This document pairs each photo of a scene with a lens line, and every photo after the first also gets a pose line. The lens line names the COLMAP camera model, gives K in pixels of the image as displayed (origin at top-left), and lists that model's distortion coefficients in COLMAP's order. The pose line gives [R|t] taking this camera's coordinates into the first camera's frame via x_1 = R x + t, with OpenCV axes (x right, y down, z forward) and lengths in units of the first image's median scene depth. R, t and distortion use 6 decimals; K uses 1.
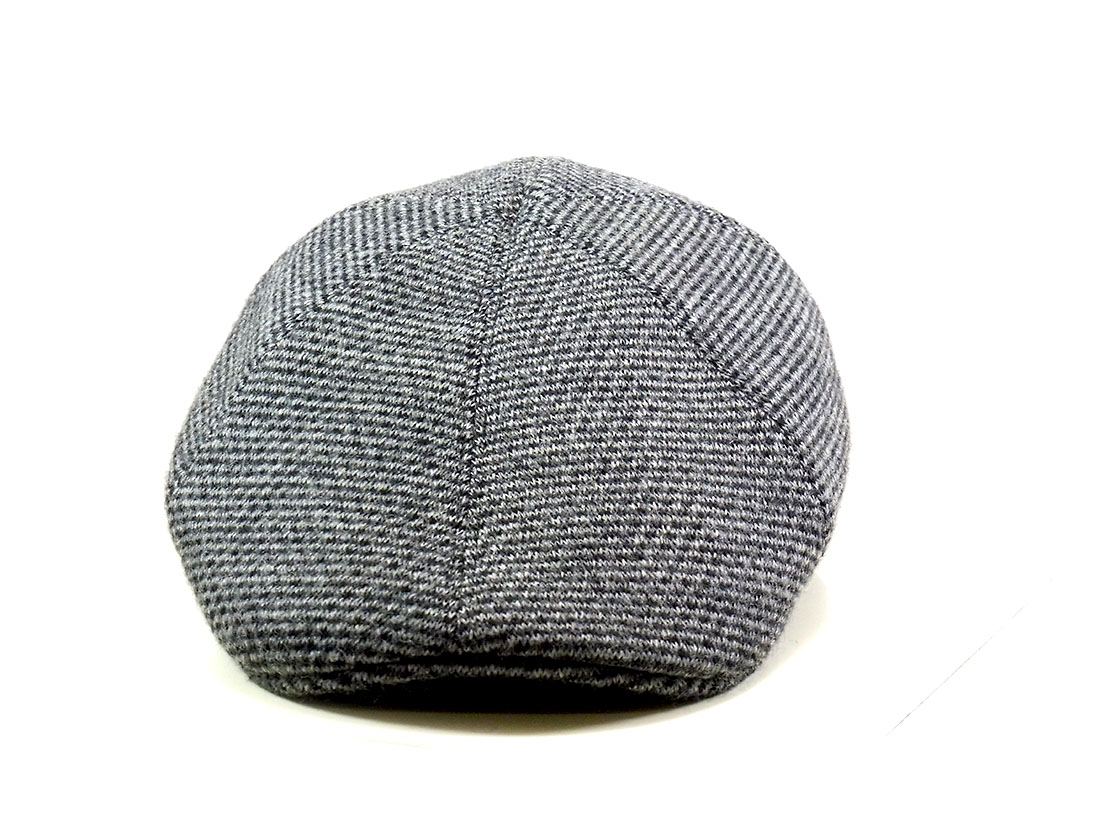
lens RADIAL K [[4107.2, 0, 550.0], [0, 4107.2, 412.5], [0, 0, 1]] dist [1.990324, -106.650568]
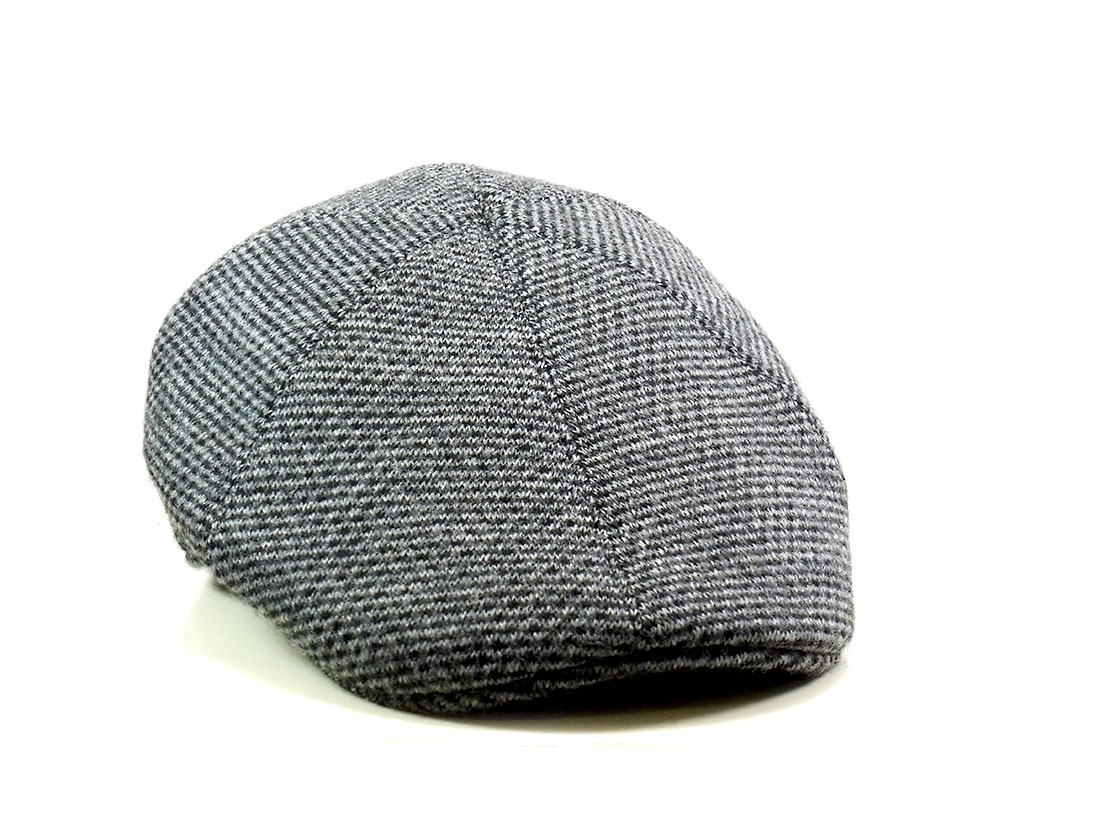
lens RADIAL K [[4107.2, 0, 550.0], [0, 4107.2, 412.5], [0, 0, 1]] dist [1.990324, -106.650568]
pose [[0.925843, -0.082579, 0.368776, -0.391688], [0.086121, 0.996261, 0.006878, -0.007573], [-0.367965, 0.025391, 0.929493, 0.073444]]
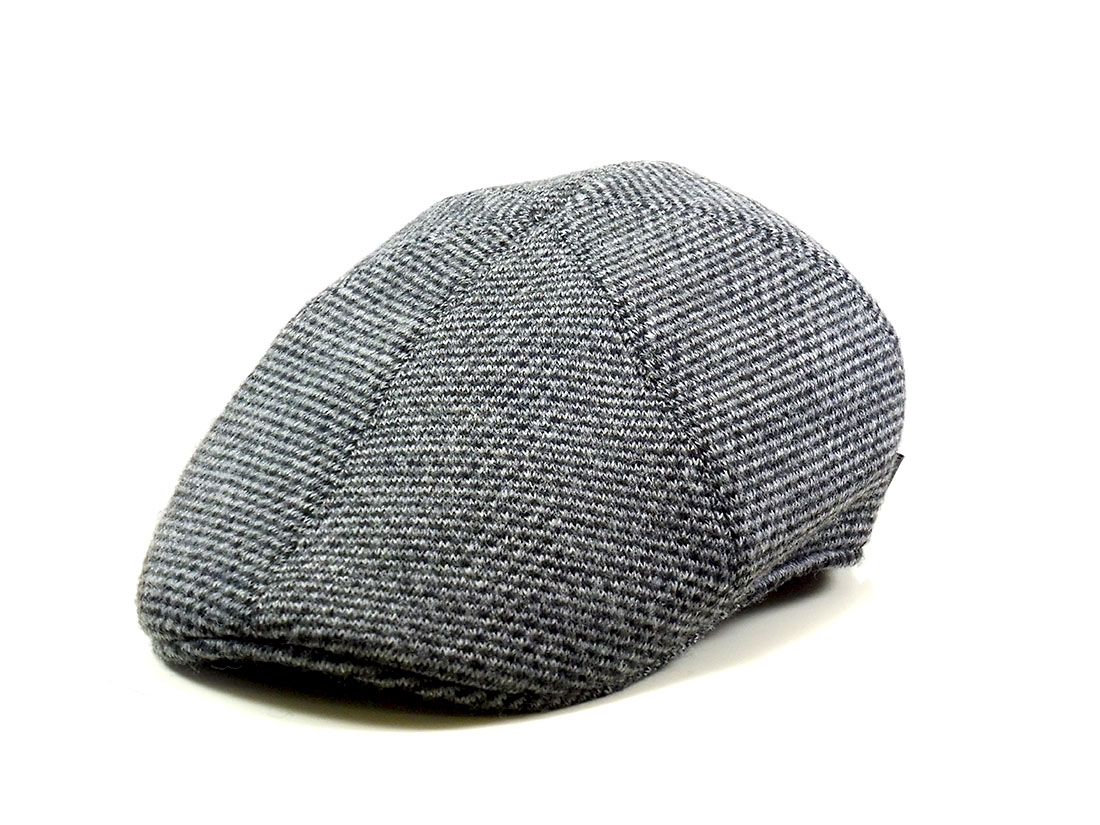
lens RADIAL K [[4107.2, 0, 550.0], [0, 4107.2, 412.5], [0, 0, 1]] dist [1.990324, -106.650568]
pose [[0.897482, 0.100137, -0.429533, 0.456717], [-0.096799, 0.994861, 0.029676, -0.032498], [0.430298, 0.014945, 0.902563, 0.105380]]
